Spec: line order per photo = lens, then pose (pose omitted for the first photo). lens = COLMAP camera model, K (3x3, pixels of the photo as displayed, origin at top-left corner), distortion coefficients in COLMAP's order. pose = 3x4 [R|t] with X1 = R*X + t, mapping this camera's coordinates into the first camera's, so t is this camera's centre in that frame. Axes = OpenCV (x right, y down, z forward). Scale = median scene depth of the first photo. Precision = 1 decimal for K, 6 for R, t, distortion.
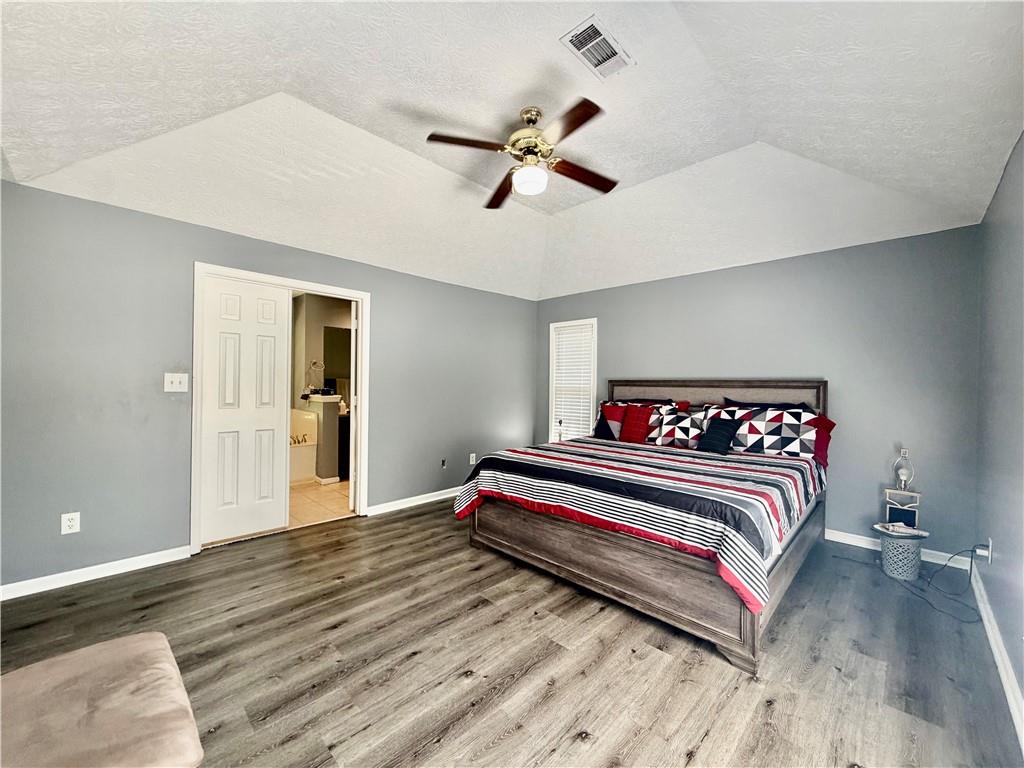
lens RADIAL K [[409.8, 0, 512.0], [0, 409.8, 384.0], [0, 0, 1]] dist [0.000818, 0.000113]
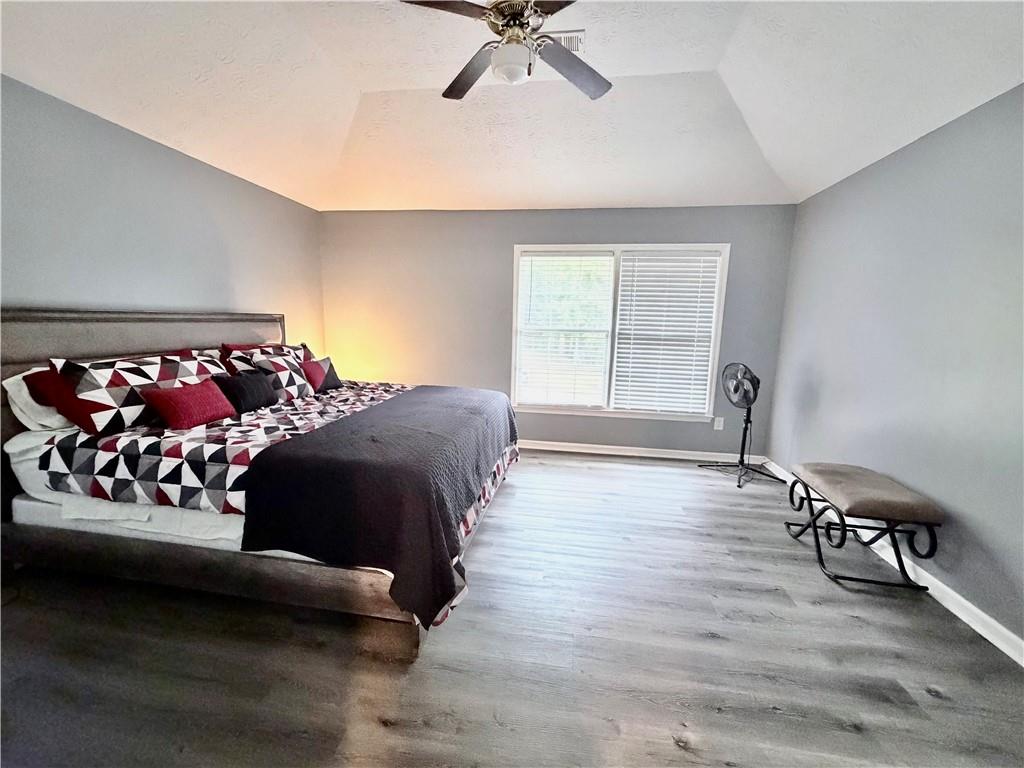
lens RADIAL K [[409.8, 0, 512.0], [0, 409.8, 384.0], [0, 0, 1]] dist [0.000818, 0.000113]
pose [[-0.577304, -0.139879, 0.804459, -0.792147], [-0.022212, 0.987543, 0.155774, -0.028235], [-0.816227, 0.072060, -0.573220, 1.769227]]
